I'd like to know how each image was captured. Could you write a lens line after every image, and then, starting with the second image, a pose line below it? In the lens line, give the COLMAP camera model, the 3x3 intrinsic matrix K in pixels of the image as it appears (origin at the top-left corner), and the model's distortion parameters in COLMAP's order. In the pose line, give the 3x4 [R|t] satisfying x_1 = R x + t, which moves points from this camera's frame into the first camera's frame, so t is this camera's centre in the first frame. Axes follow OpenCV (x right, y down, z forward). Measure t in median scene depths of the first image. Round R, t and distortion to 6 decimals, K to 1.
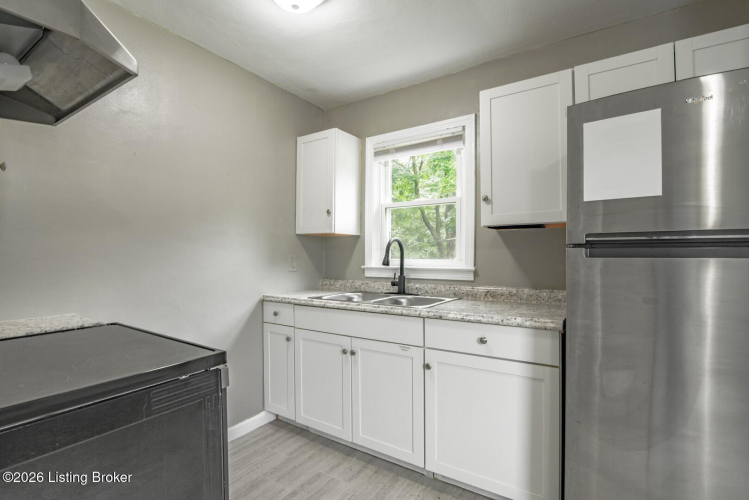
lens RADIAL K [[357.5, 0, 374.5], [0, 357.5, 250.0], [0, 0, 1]] dist [-0.011678, -0.000318]
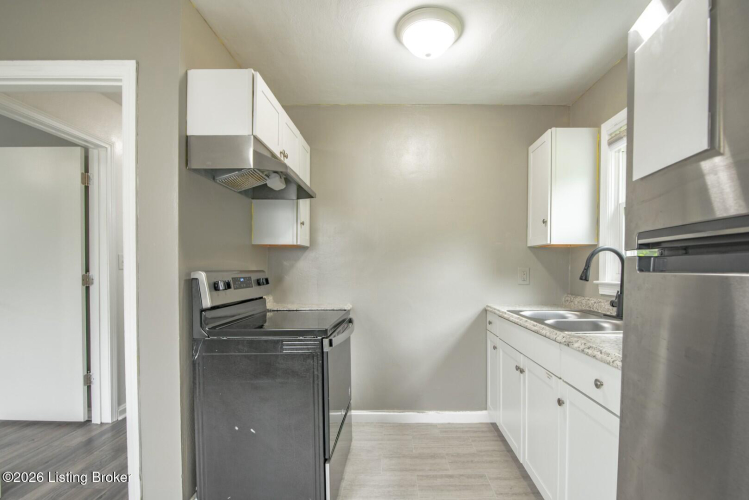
lens RADIAL K [[365.7, 0, 393.5], [0, 365.7, 270.6], [0, 0, 1]] dist [-0.000979, -0.000100]
pose [[0.542961, 0.004645, -0.839745, 0.564270], [0.014380, 0.999787, 0.014828, 0.001357], [0.839635, -0.020127, 0.542778, 0.186619]]
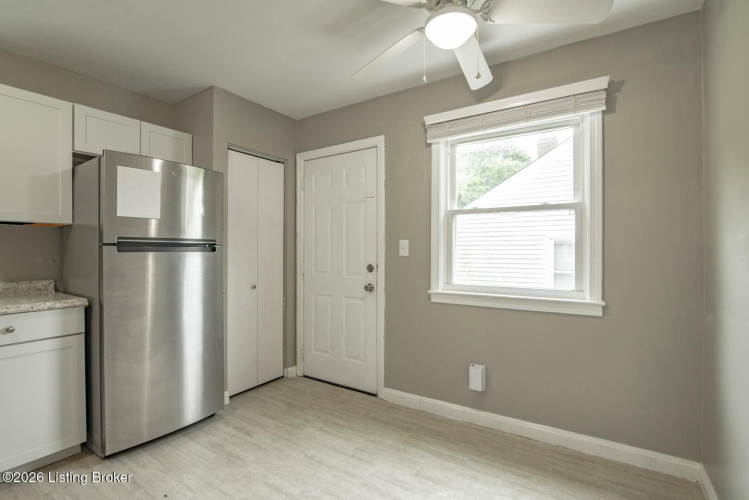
lens RADIAL K [[344.2, 0, 372.2], [0, 344.2, 250.5], [0, 0, 1]] dist [-0.018566, -0.000113]
pose [[-0.003773, 0.000562, 0.999993, -0.563699], [-0.018169, 0.999835, -0.000631, -0.003501], [-0.999828, -0.018171, -0.003762, -0.065325]]
